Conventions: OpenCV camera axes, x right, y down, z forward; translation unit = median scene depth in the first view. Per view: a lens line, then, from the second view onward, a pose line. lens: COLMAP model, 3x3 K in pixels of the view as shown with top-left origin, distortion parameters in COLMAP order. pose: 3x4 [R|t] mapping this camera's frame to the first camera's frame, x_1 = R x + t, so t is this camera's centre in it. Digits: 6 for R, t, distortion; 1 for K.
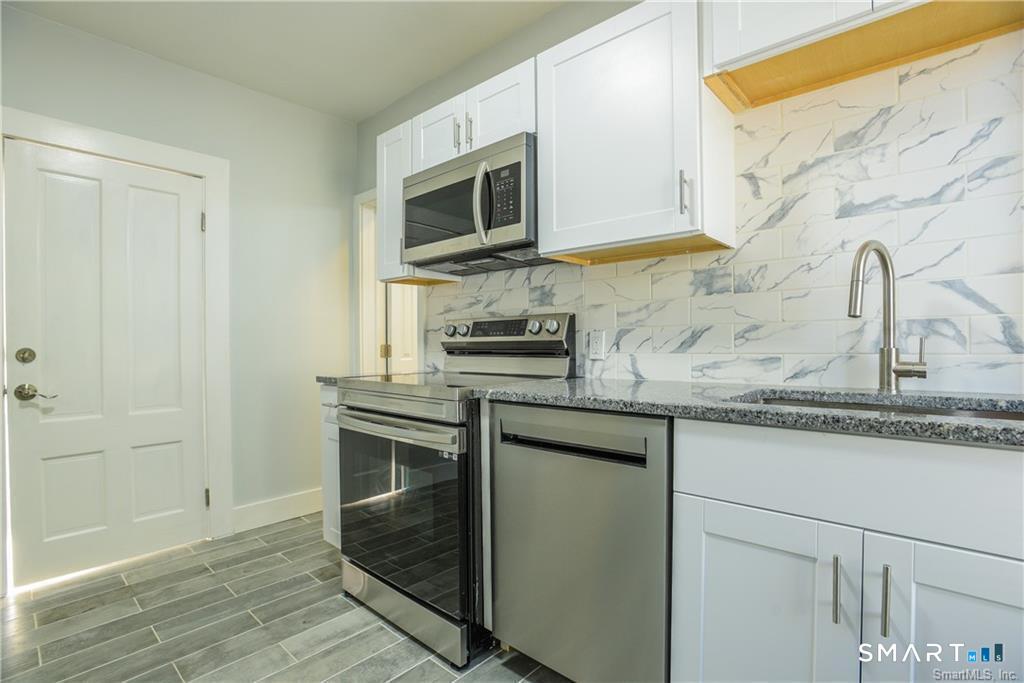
lens RADIAL K [[489.7, 0, 510.8], [0, 489.7, 344.4], [0, 0, 1]] dist [-0.065459, 0.021931]
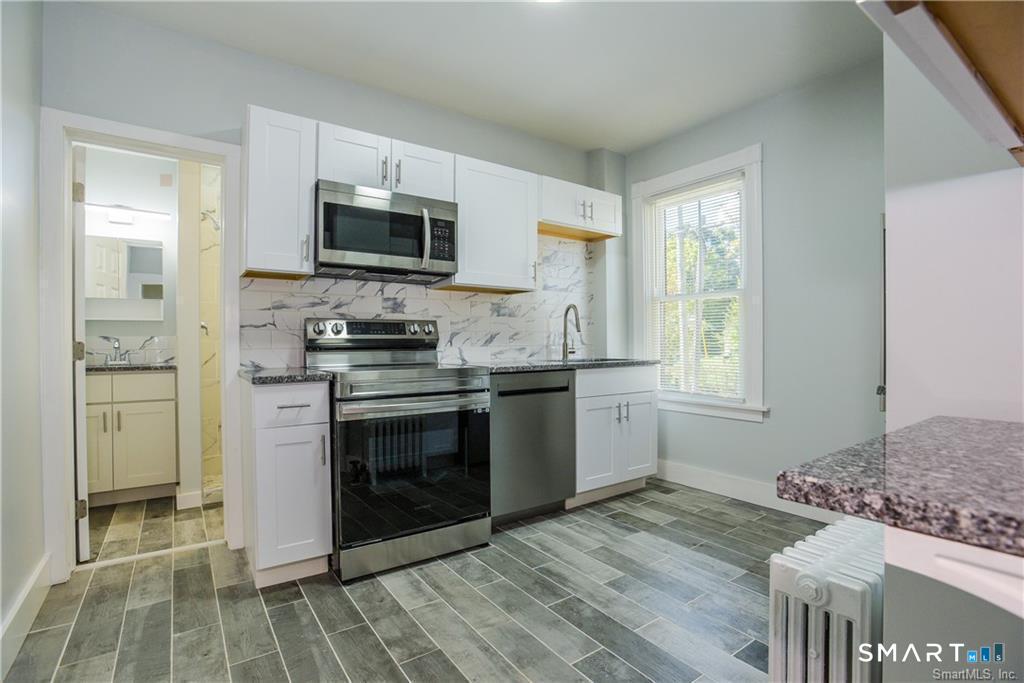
lens RADIAL K [[489.7, 0, 514.3], [0, 489.7, 342.0], [0, 0, 1]] dist [-0.065459, 0.021931]
pose [[0.219712, 0.009269, 0.975521, -1.392821], [0.006673, 0.999917, -0.011004, 0.021349], [-0.975542, 0.008928, 0.219632, 0.465691]]
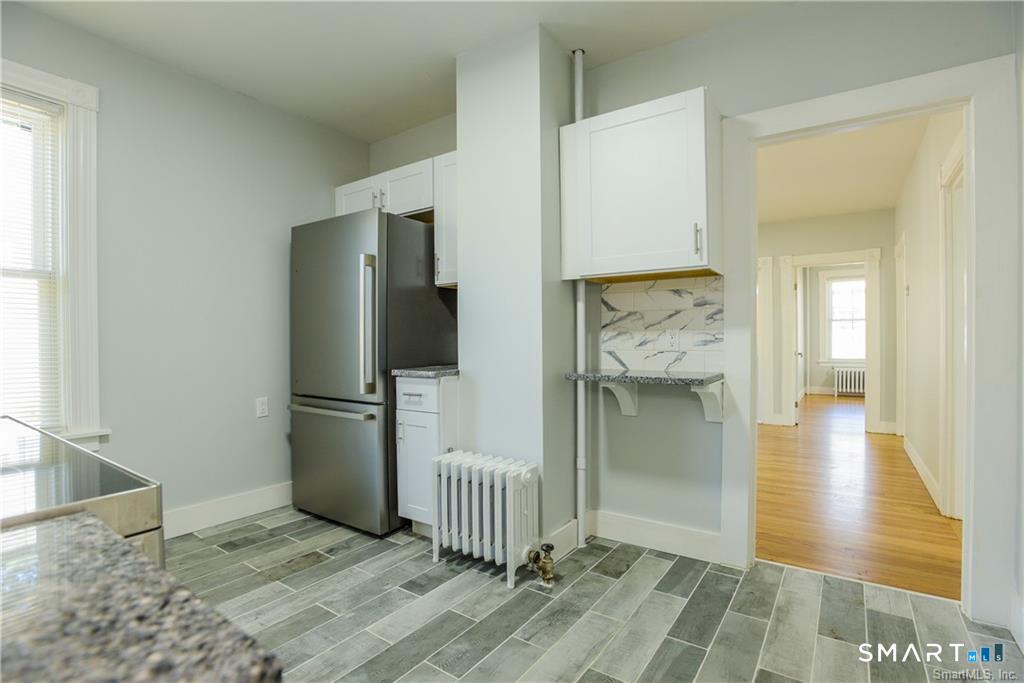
lens RADIAL K [[489.7, 0, 516.1], [0, 489.7, 343.9], [0, 0, 1]] dist [-0.065459, 0.021931]
pose [[-0.991899, 0.016029, -0.126012, -0.550811], [0.014520, 0.999812, 0.012881, 0.002209], [0.126195, 0.010947, -0.991945, 1.365869]]
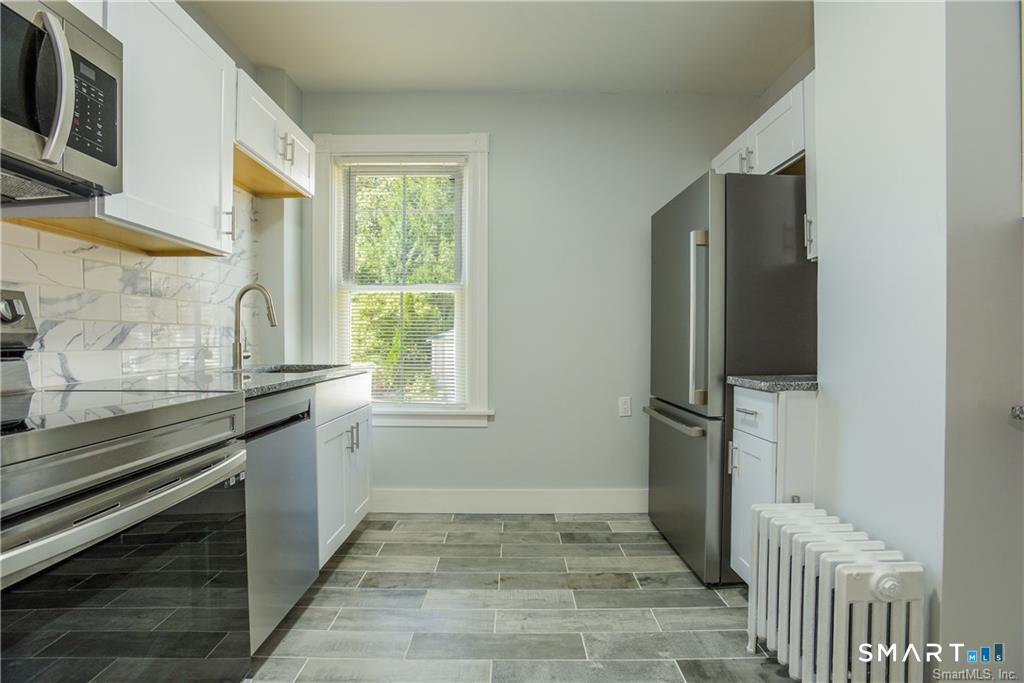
lens RADIAL K [[489.7, 0, 513.3], [0, 489.7, 345.6], [0, 0, 1]] dist [-0.065459, 0.021931]
pose [[-0.671151, 0.002078, 0.741318, -0.843727], [0.009380, 0.999940, 0.005690, 0.011188], [-0.741262, 0.010772, -0.671130, 1.000607]]
